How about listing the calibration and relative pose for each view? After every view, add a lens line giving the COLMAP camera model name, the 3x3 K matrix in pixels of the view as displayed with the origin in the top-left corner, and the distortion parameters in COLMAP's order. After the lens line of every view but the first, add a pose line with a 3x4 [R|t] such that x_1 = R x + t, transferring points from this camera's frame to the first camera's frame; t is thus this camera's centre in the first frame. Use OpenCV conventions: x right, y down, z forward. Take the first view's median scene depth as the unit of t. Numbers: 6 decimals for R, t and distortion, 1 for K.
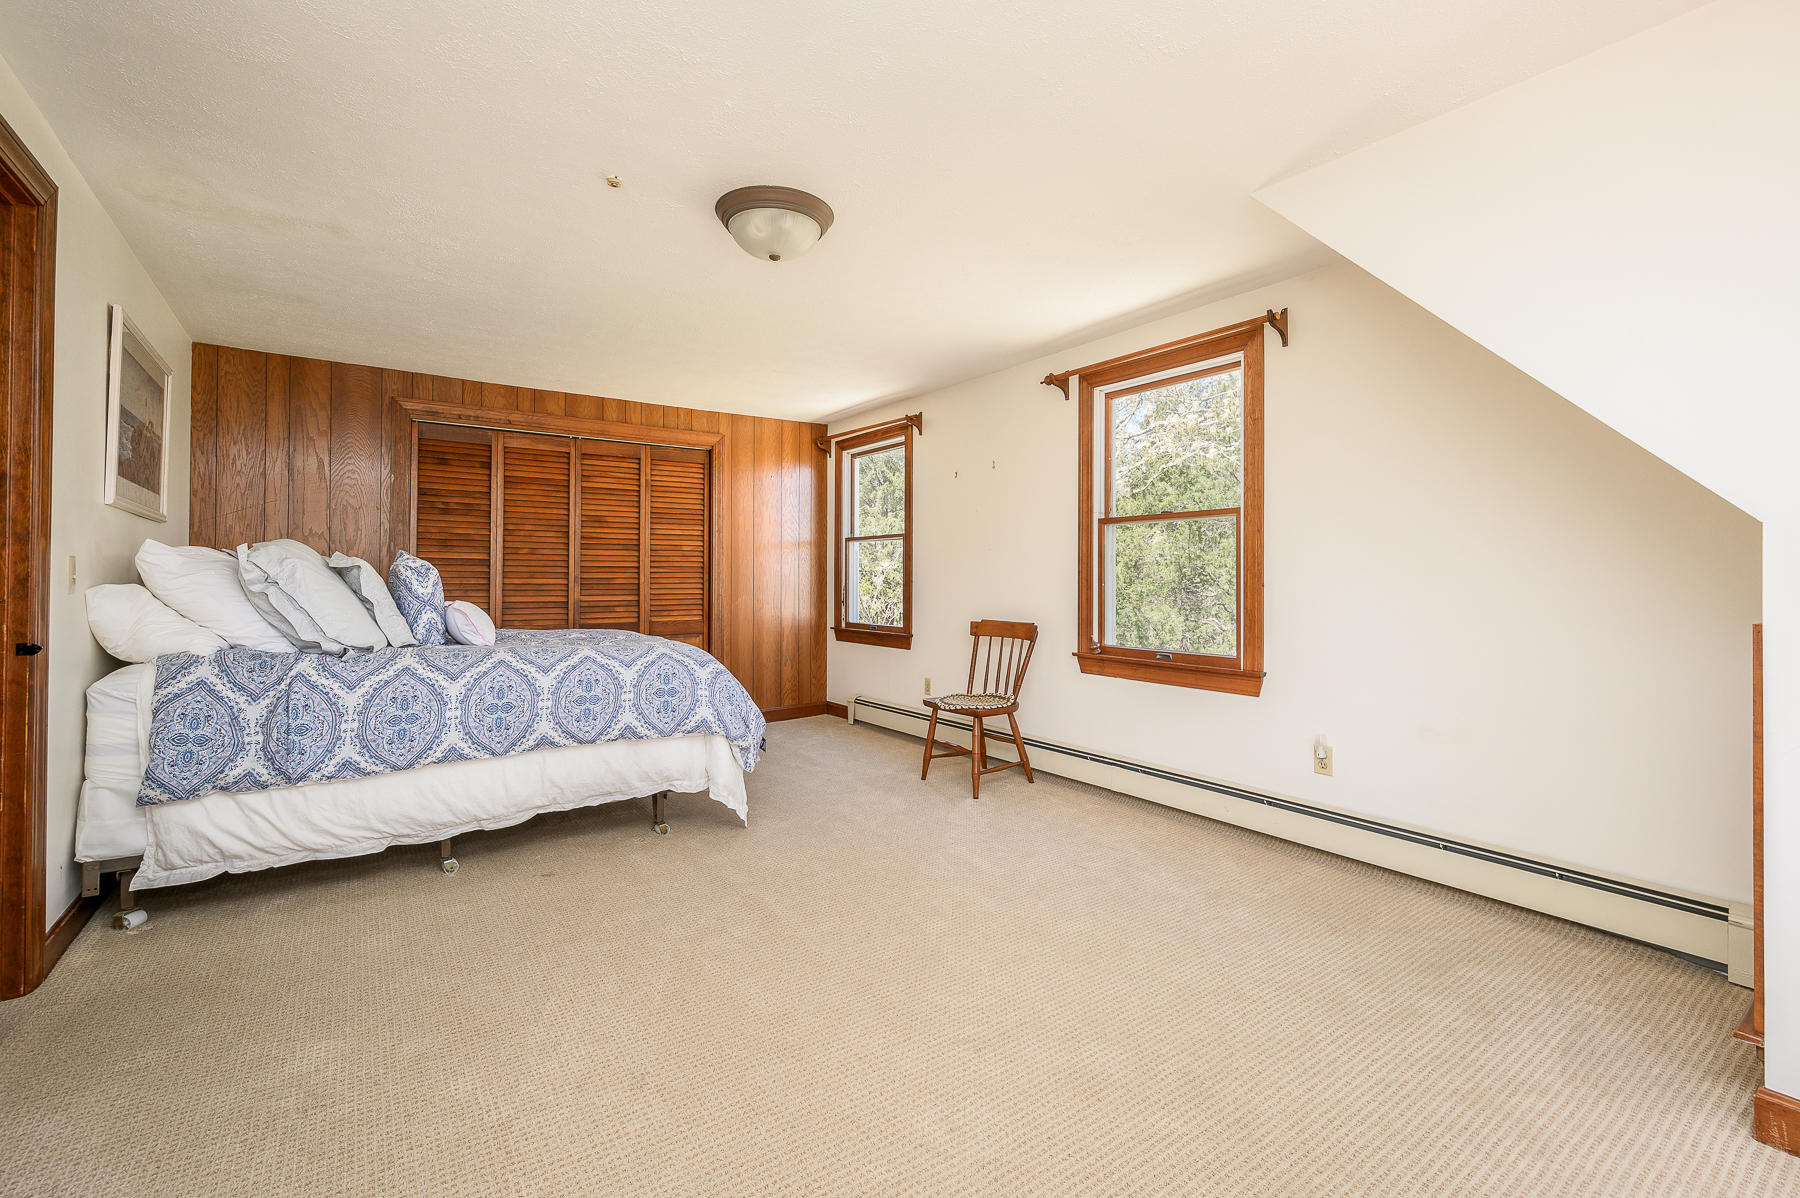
lens RADIAL K [[804.9, 0, 903.1], [0, 804.9, 577.2], [0, 0, 1]] dist [-0.002814, -0.000347]
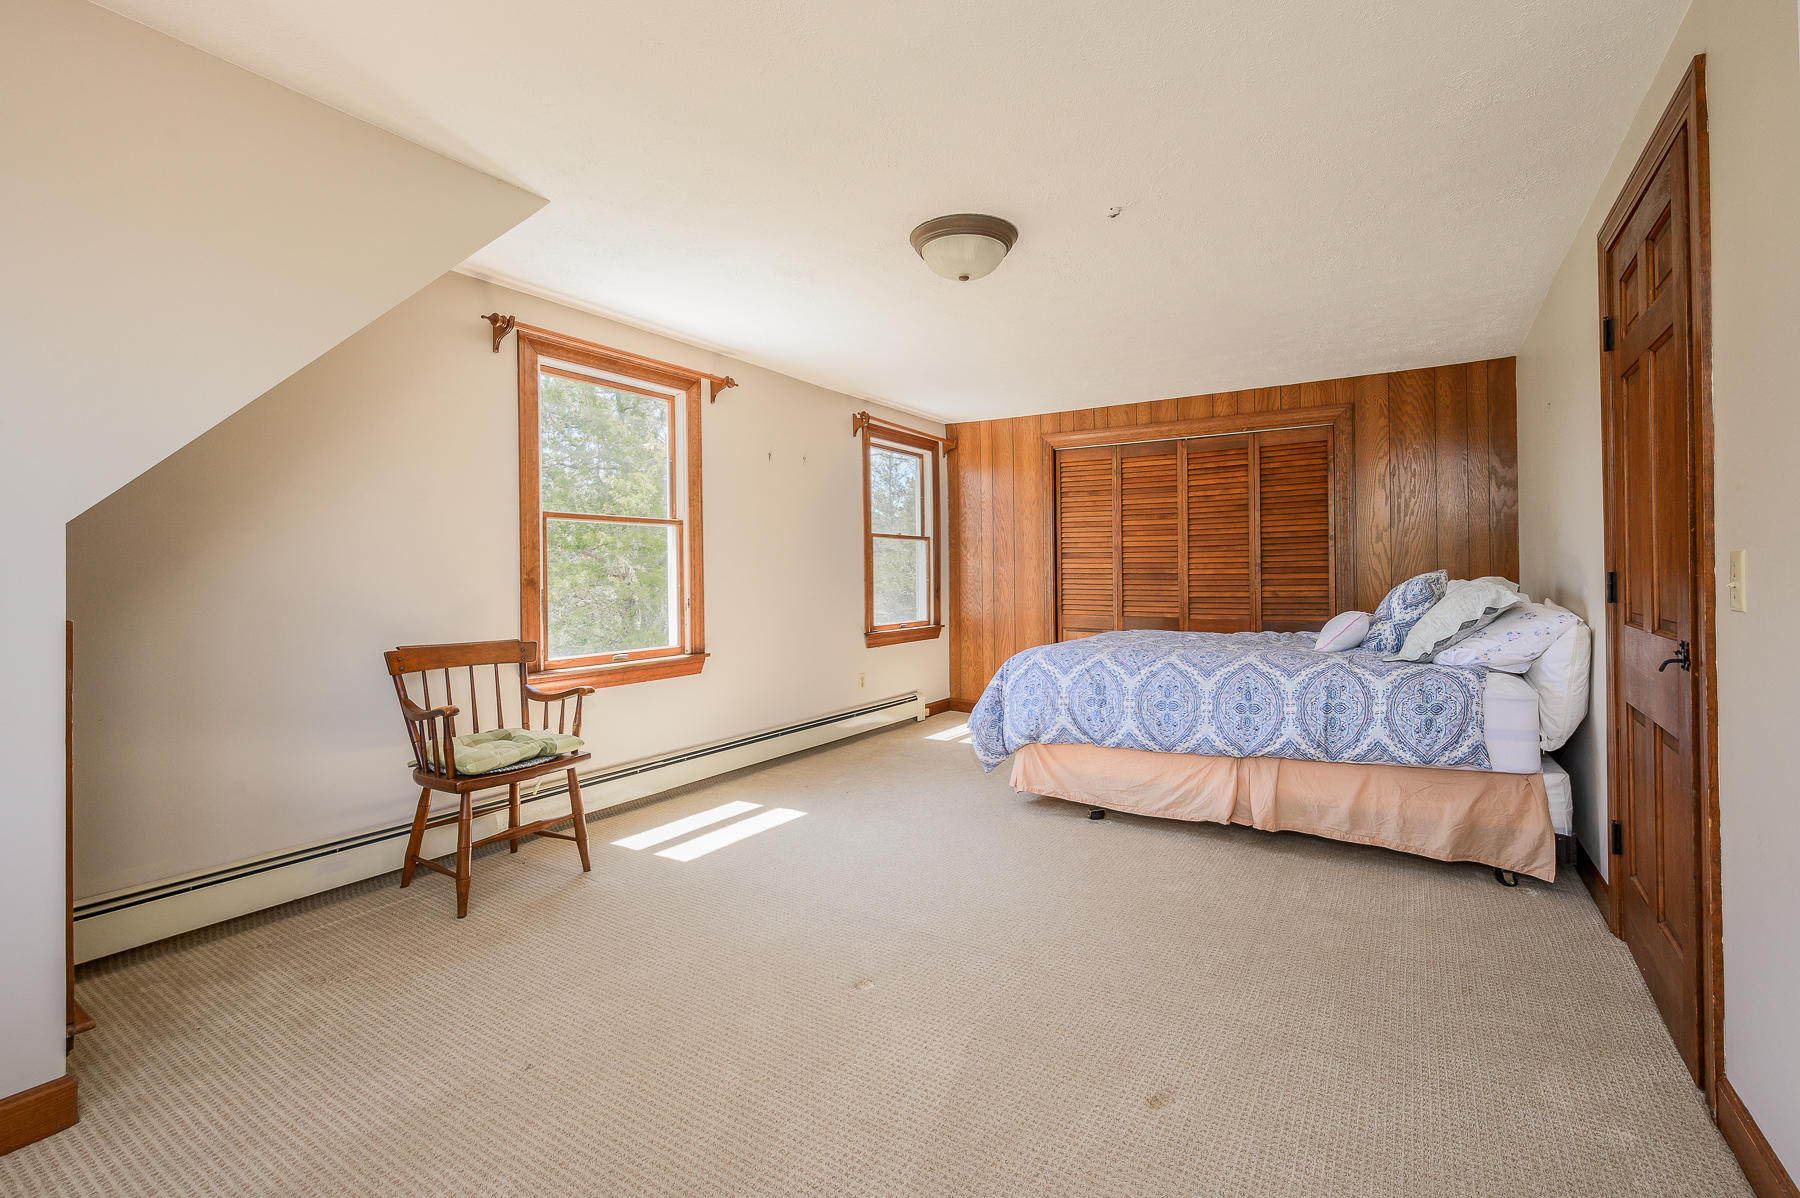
lens RADIAL K [[804.9, 0, 903.1], [0, 804.9, 577.2], [0, 0, 1]] dist [-0.002814, -0.000347]
pose [[-0.356398, 0.002181, 0.934332, -1.012623], [0.004154, 0.999991, -0.000750, 0.000576], [-0.934325, 0.003614, -0.356404, 1.382862]]
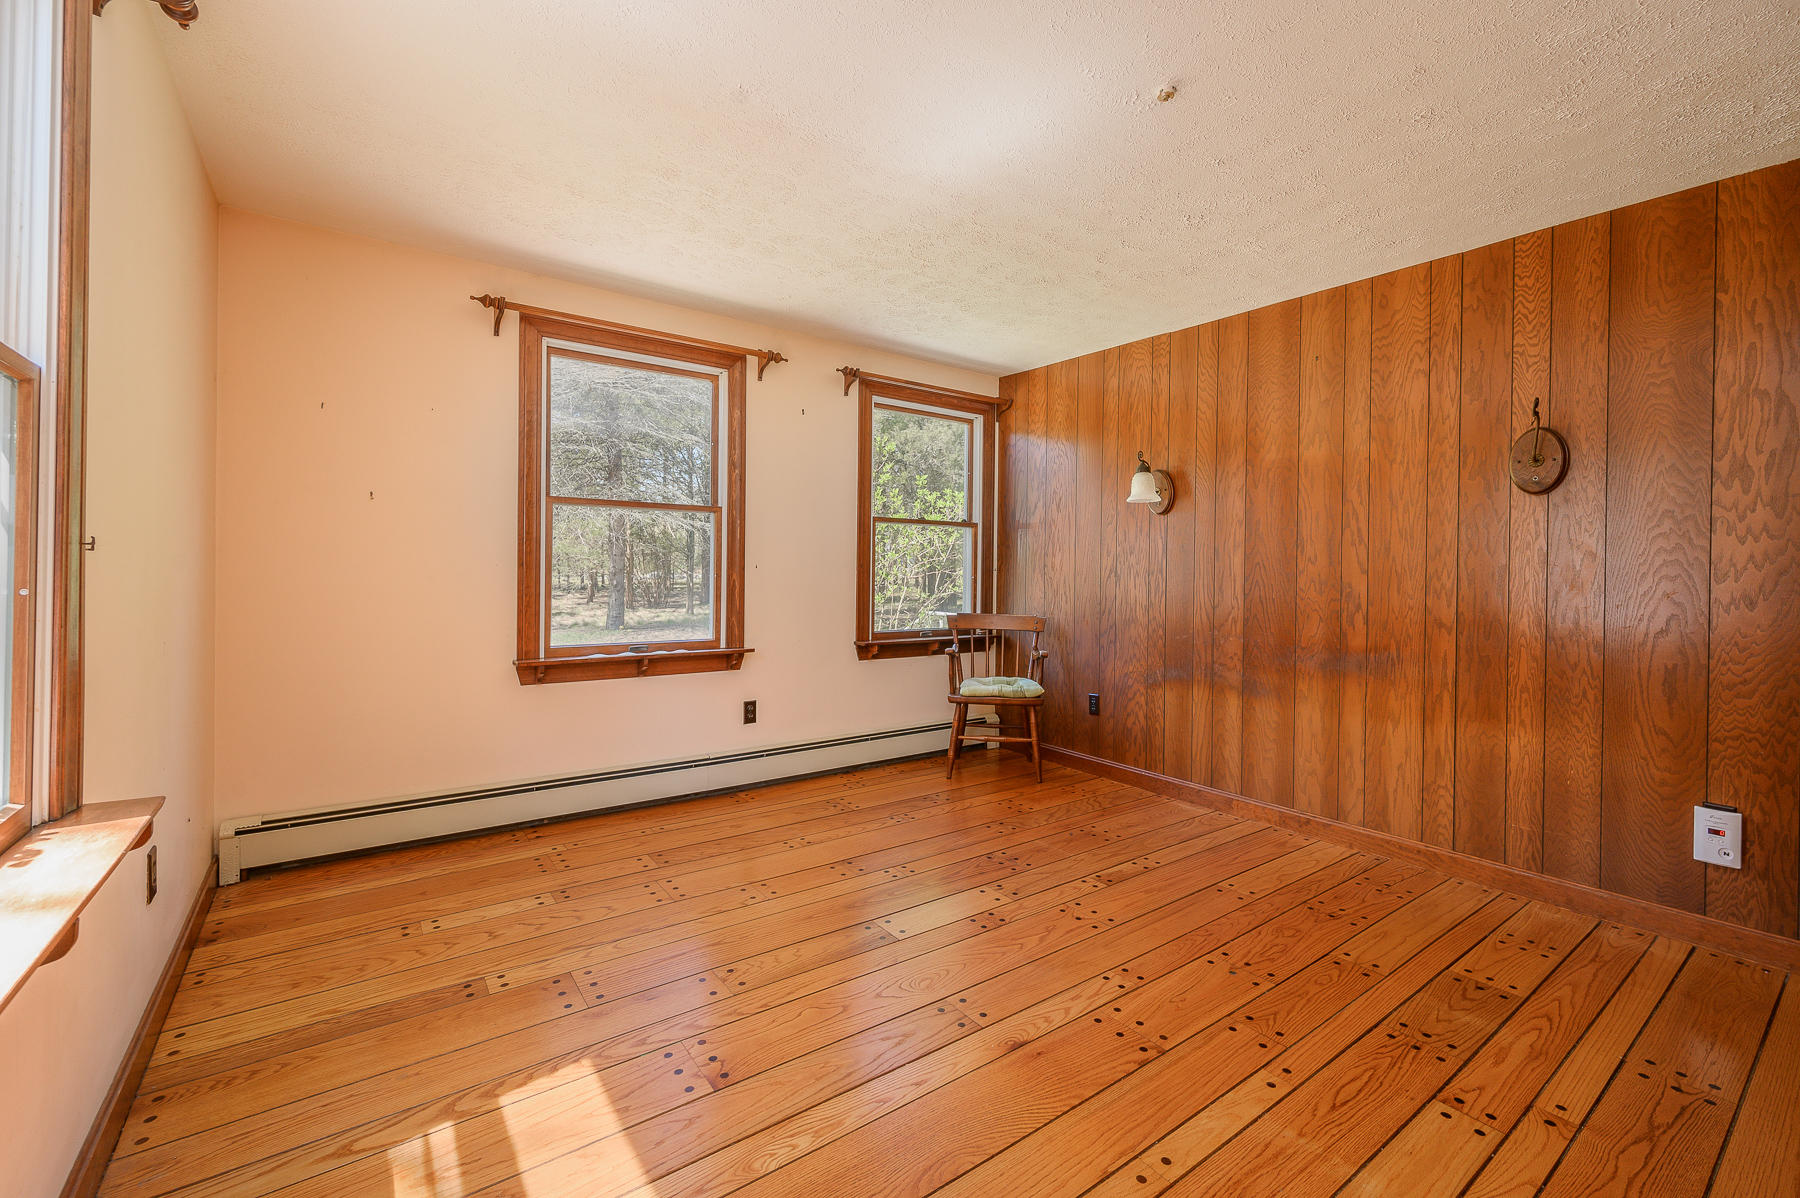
lens RADIAL K [[708.6, 0, 814.3], [0, 708.6, 571.1], [0, 0, 1]] dist [-0.000503, -0.000043]
pose [[0.051819, -0.001997, 0.998655, -0.695955], [-0.018782, 0.999819, 0.002973, -0.001089], [-0.998480, -0.018910, 0.051772, 0.990039]]
